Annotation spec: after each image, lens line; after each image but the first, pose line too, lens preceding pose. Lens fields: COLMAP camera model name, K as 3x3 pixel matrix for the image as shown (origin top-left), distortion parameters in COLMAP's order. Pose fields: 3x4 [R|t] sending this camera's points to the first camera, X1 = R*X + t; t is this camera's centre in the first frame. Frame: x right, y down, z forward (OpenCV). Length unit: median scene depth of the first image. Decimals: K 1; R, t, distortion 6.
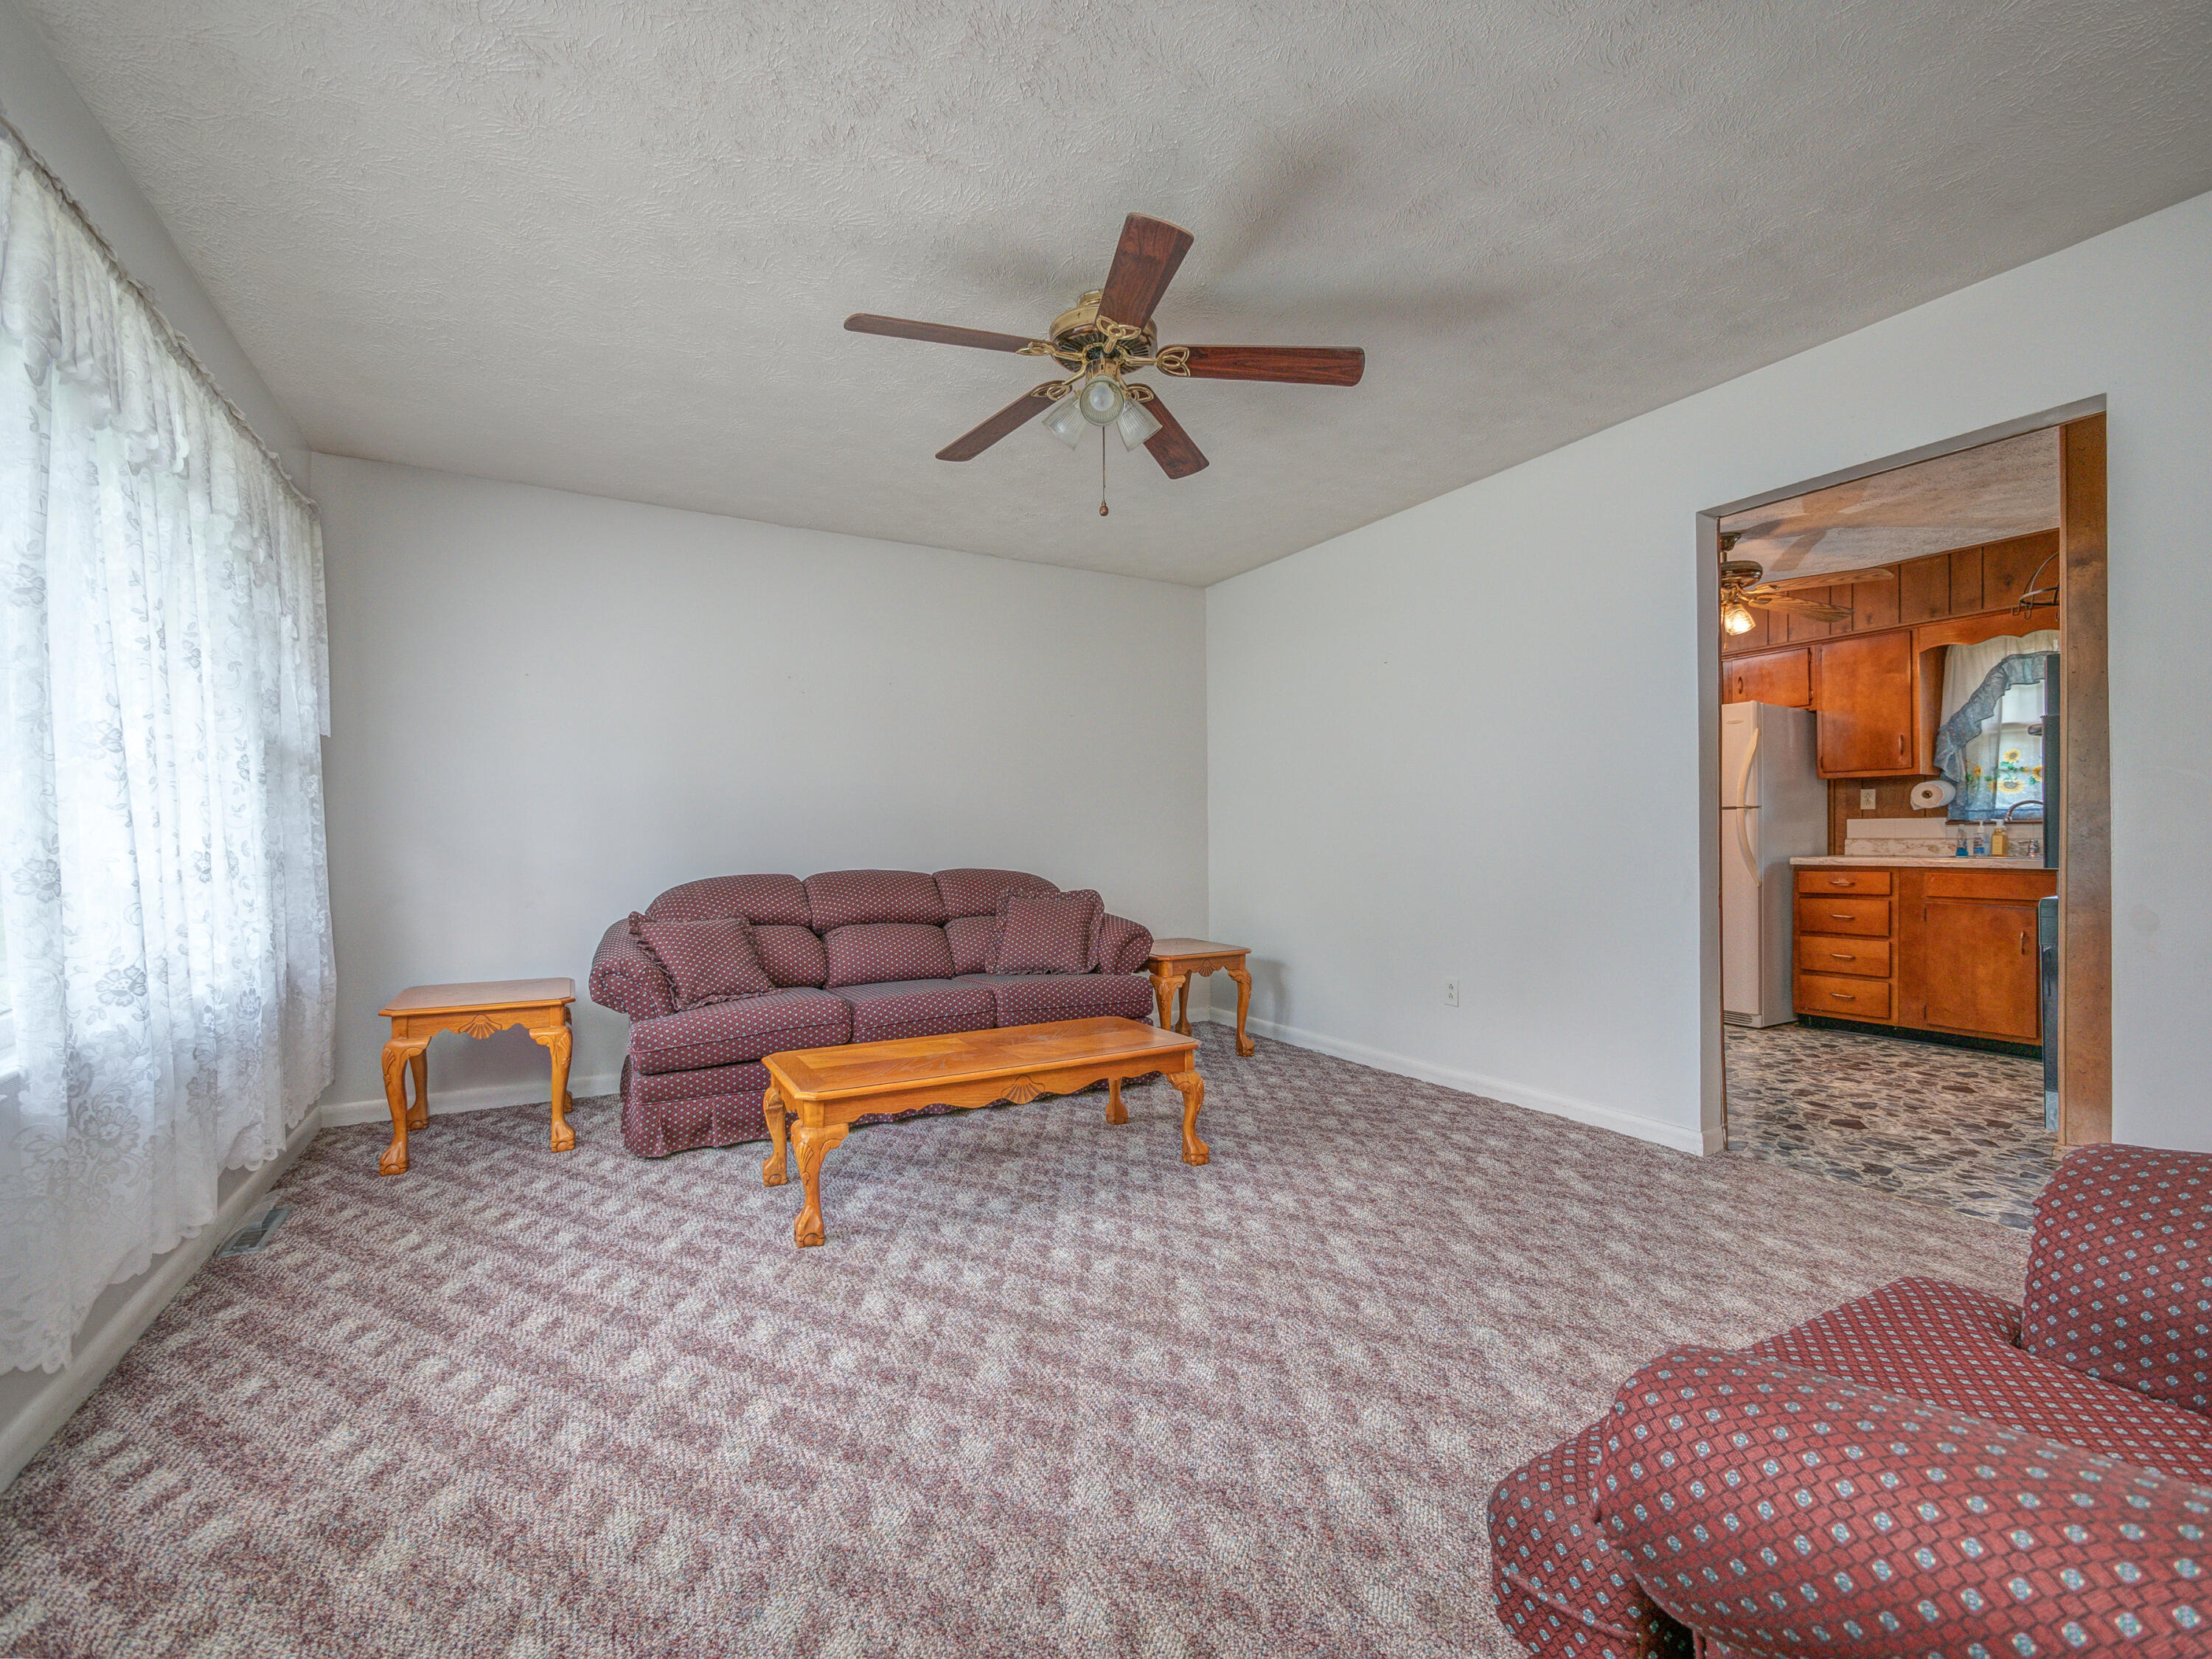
lens RADIAL K [[945.0, 0, 1088.6], [0, 945.0, 843.6], [0, 0, 1]] dist [-0.014701, 0.002980]
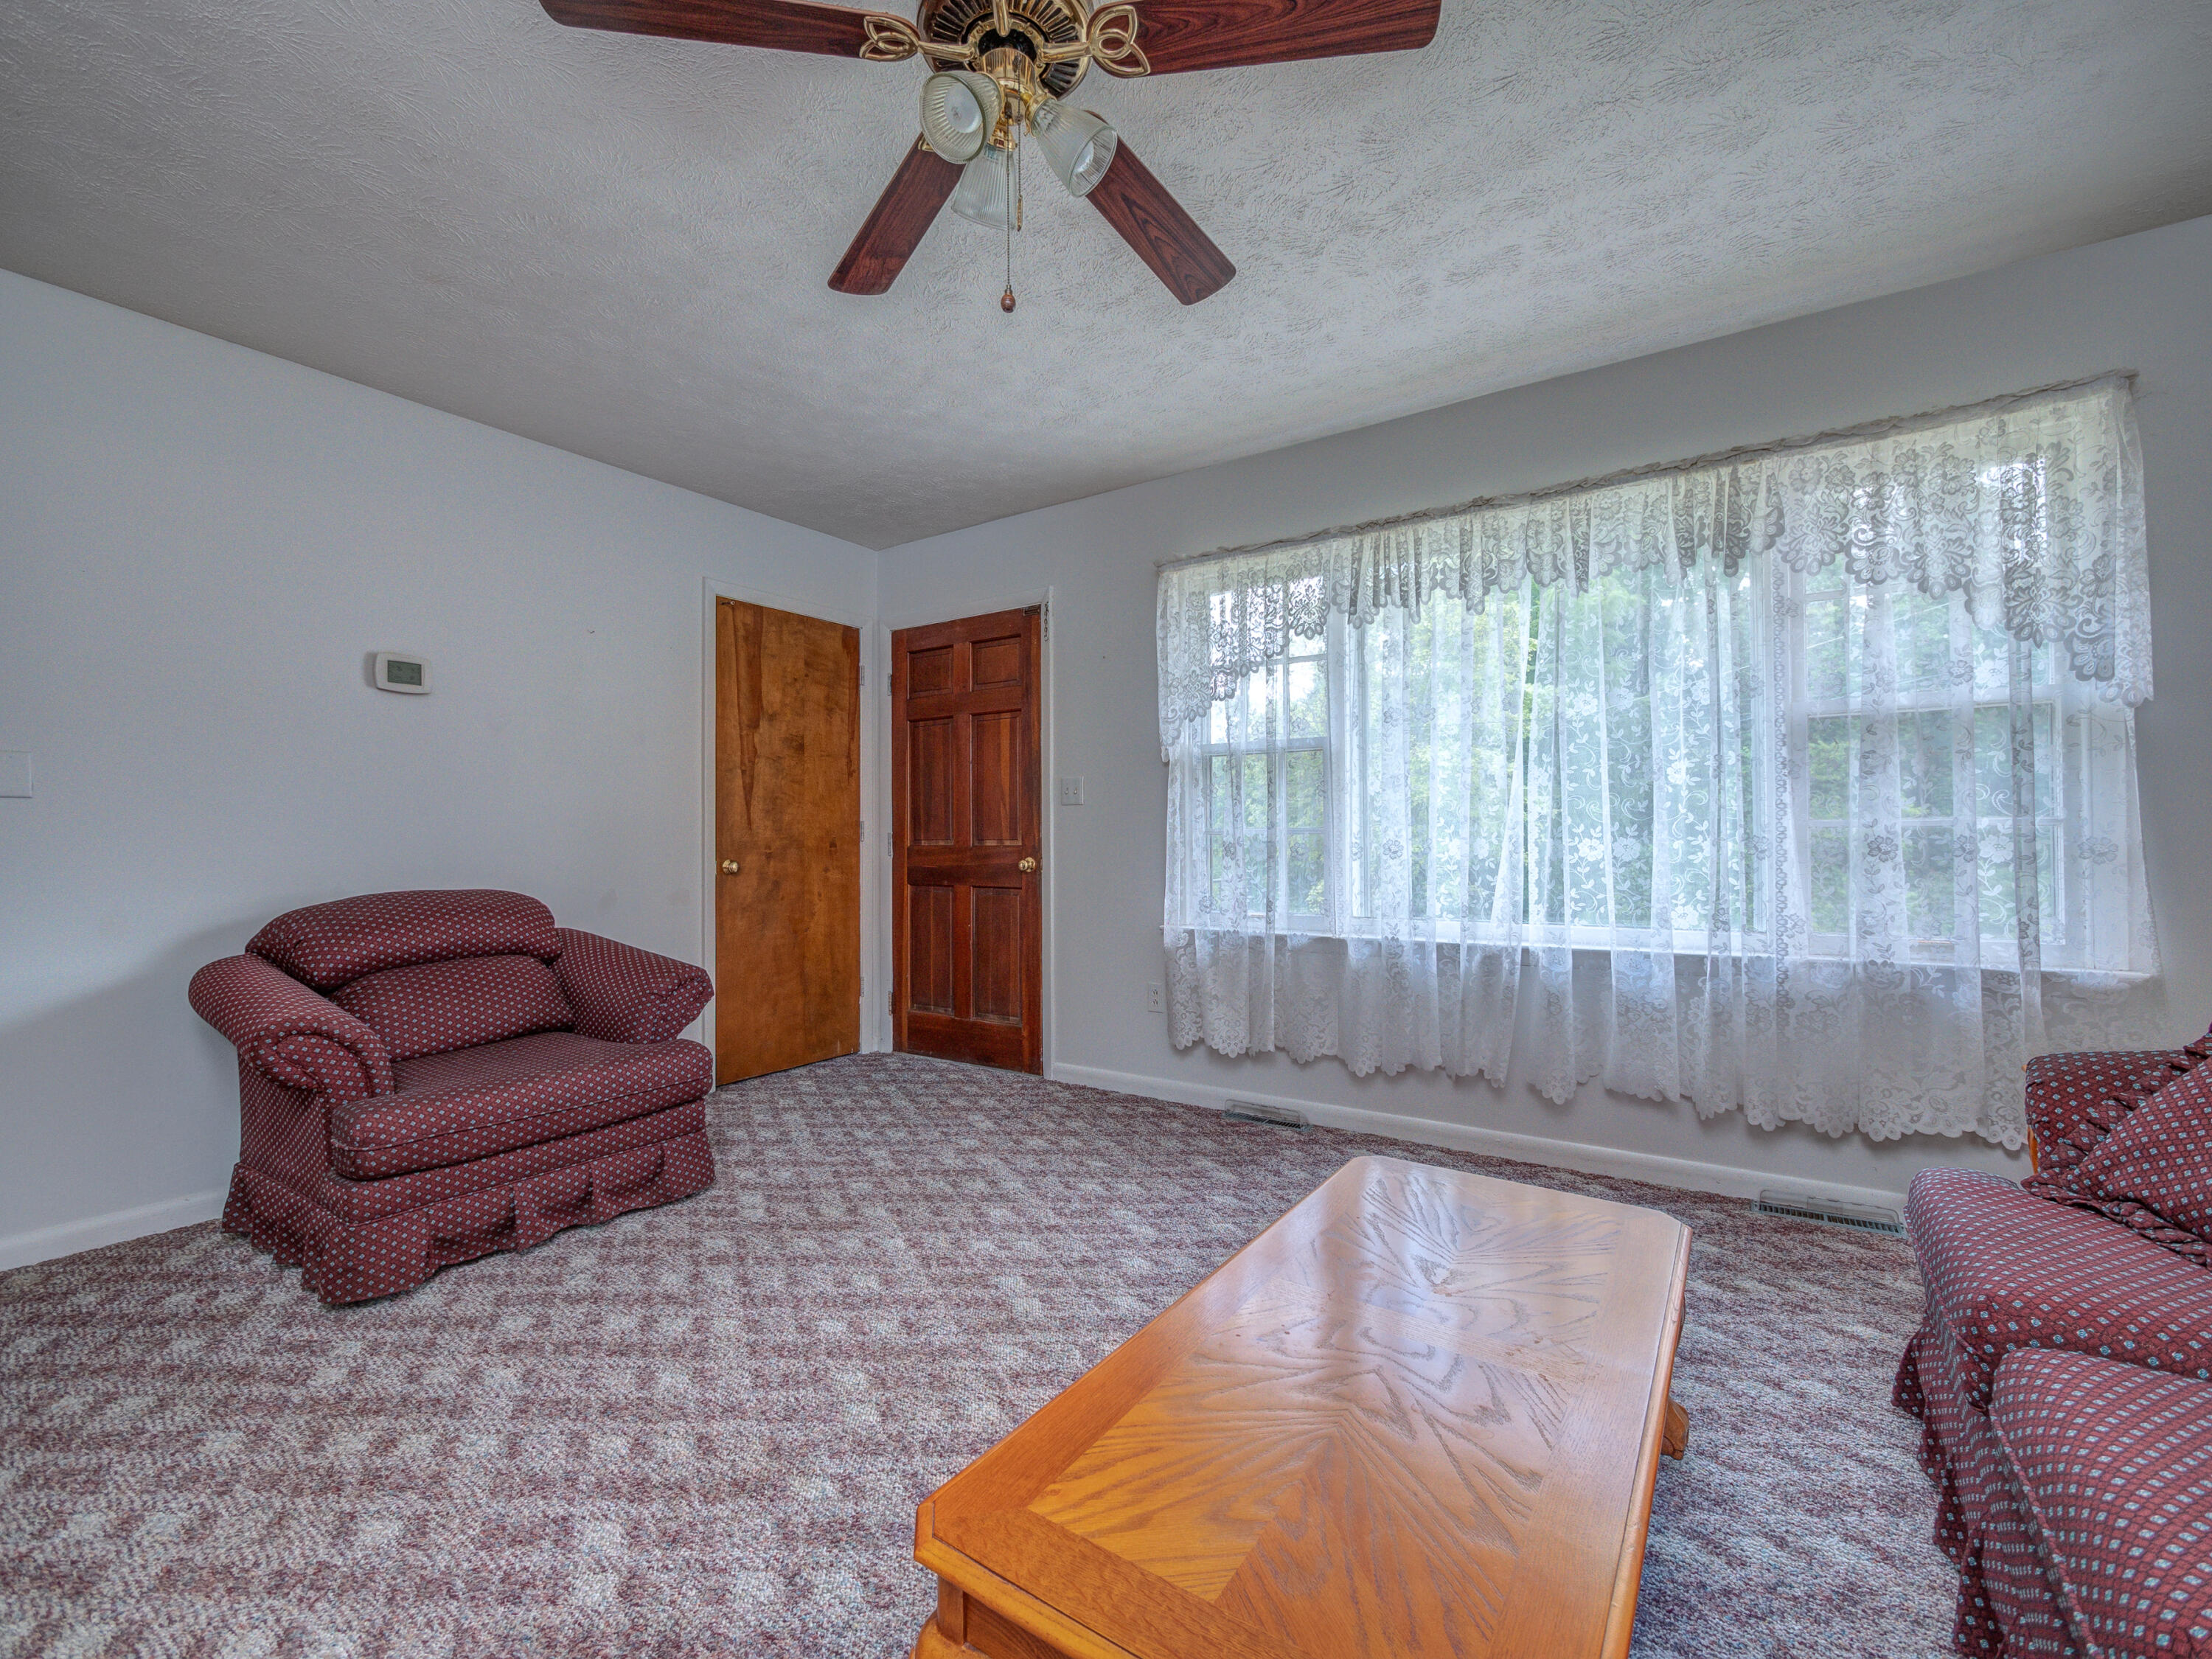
lens RADIAL K [[945.0, 0, 1106.9], [0, 945.0, 830.2], [0, 0, 1]] dist [-0.014701, 0.002980]
pose [[-0.893753, 0.009102, -0.448468, 0.248224], [0.009422, 0.999954, 0.001517, -0.007994], [0.448461, -0.002869, -0.893798, 1.652231]]
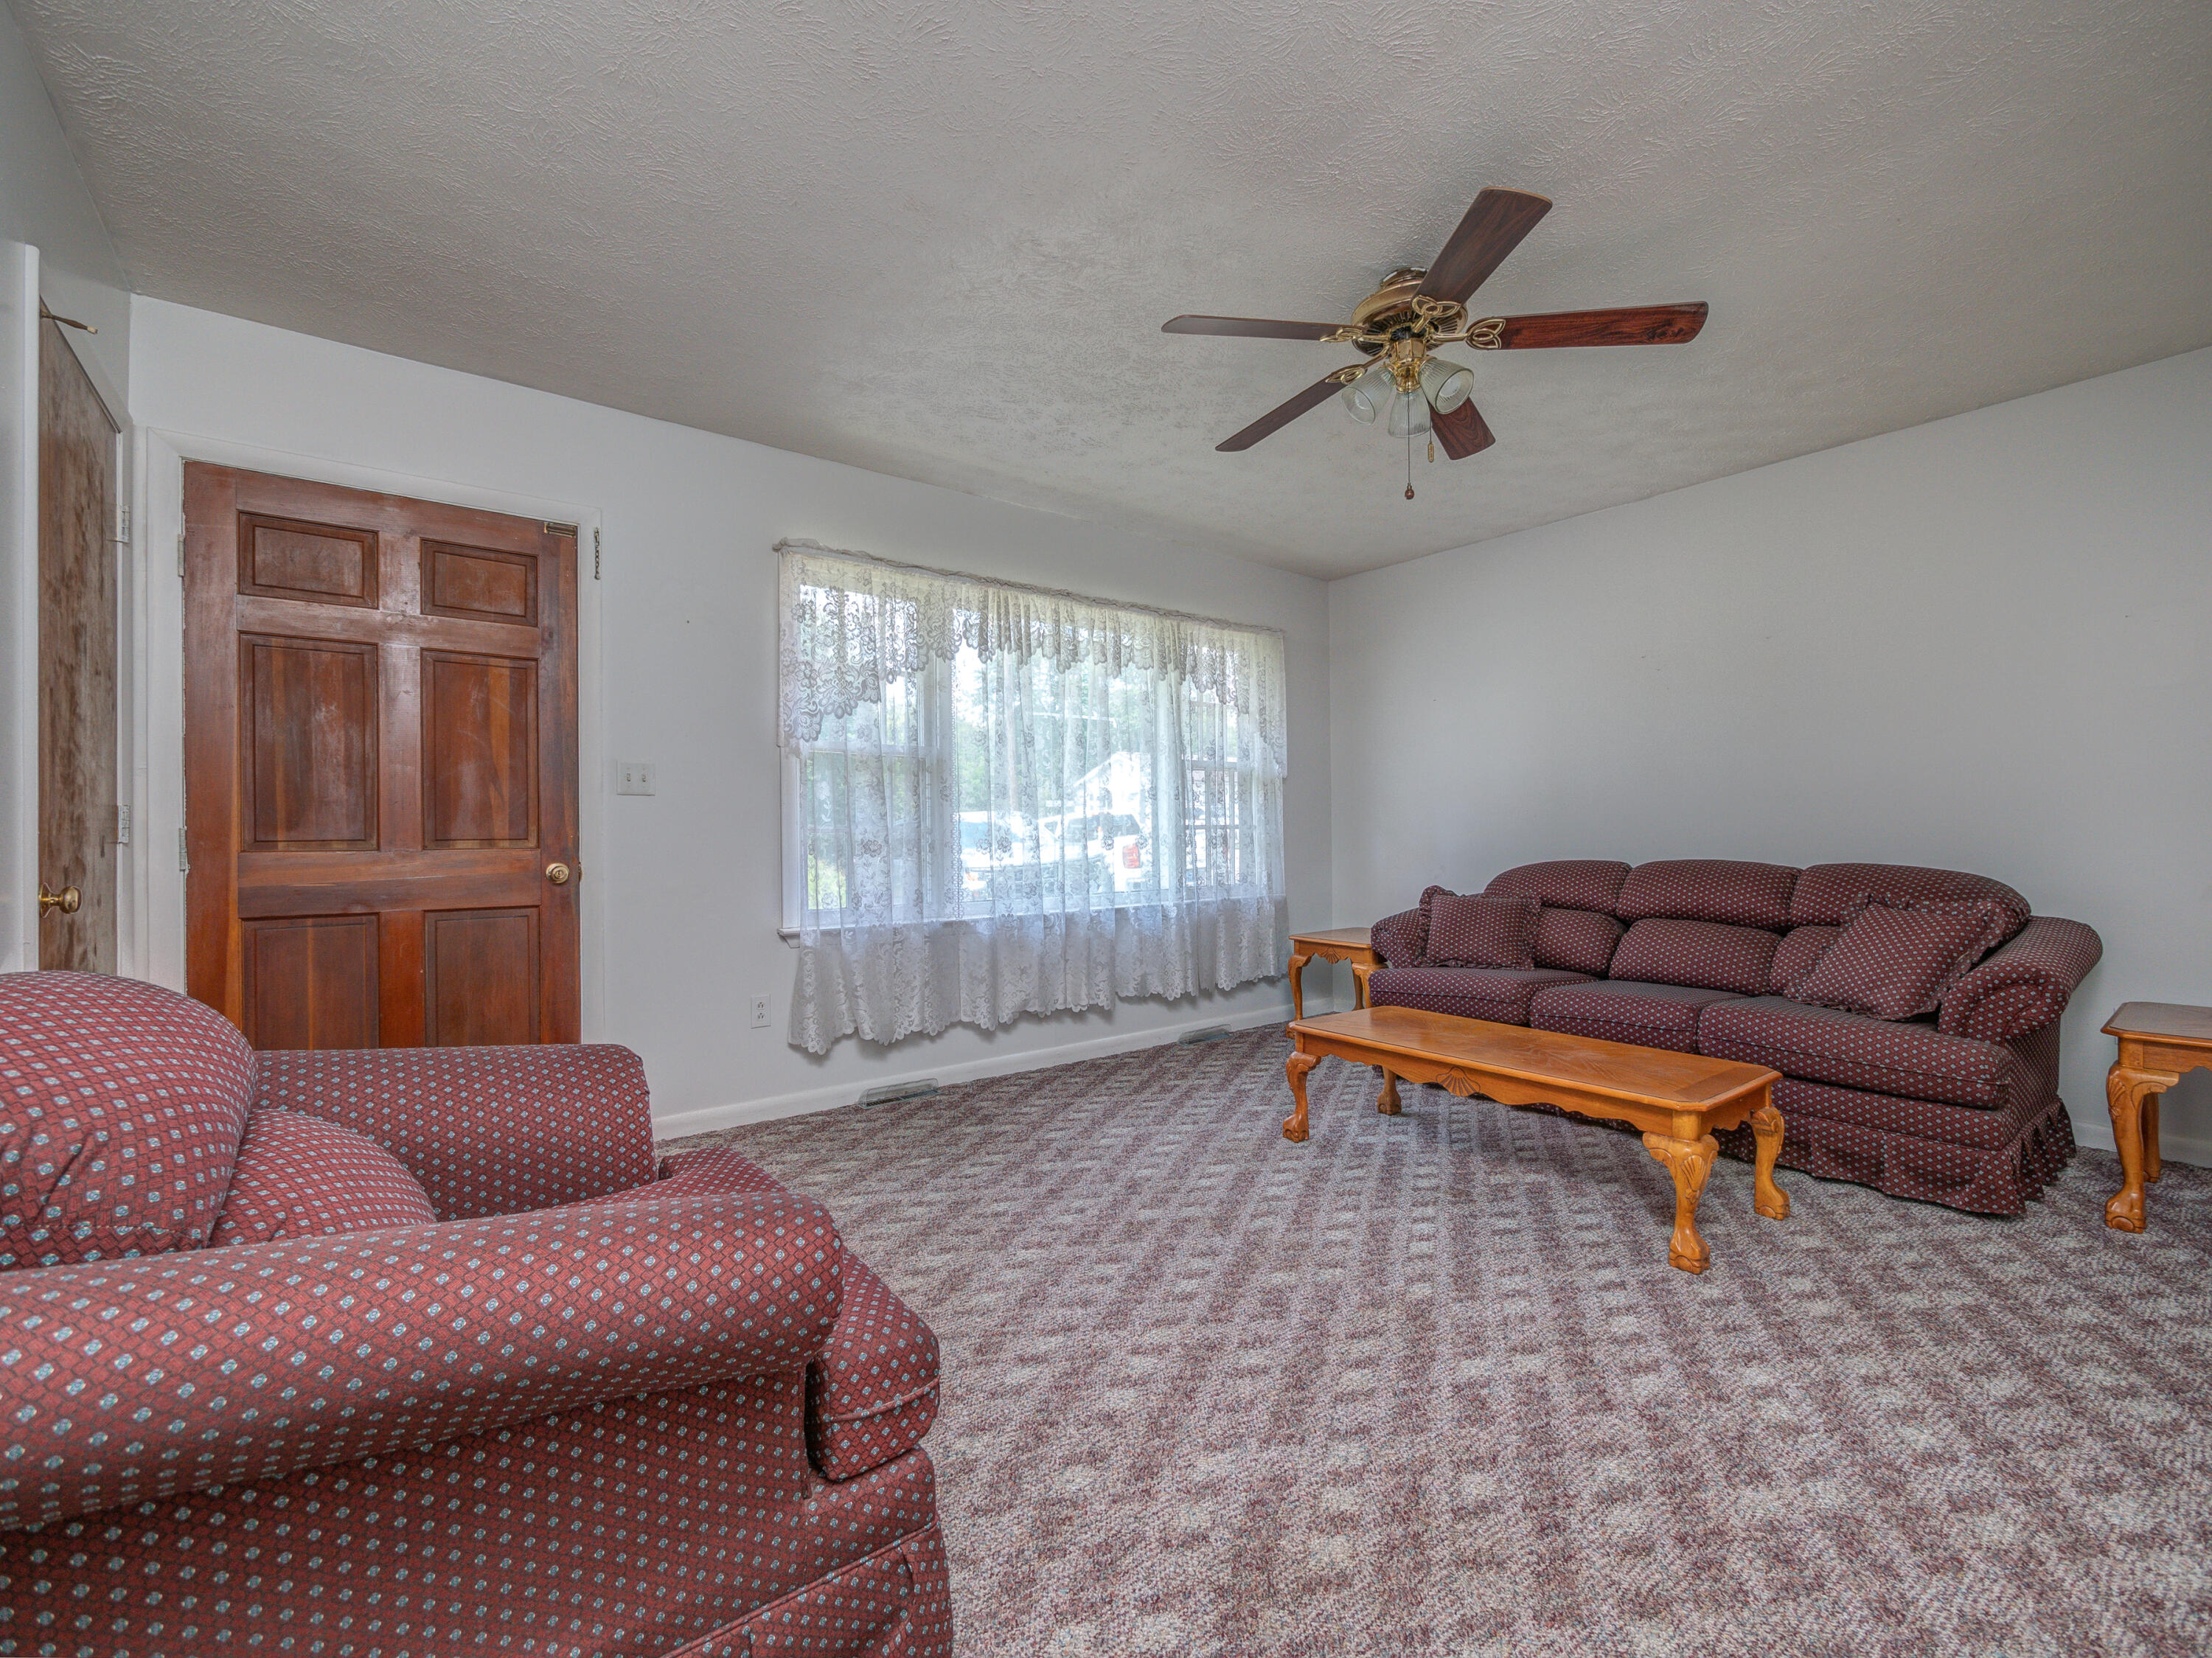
lens RADIAL K [[944.9, 0, 1113.7], [0, 944.9, 830.2], [0, 0, 1]] dist [-0.014701, 0.002980]
pose [[0.150773, 0.001655, -0.988567, 0.982796], [0.000640, 0.999998, 0.001772, -0.004026], [0.988568, -0.000899, 0.150772, 0.575313]]
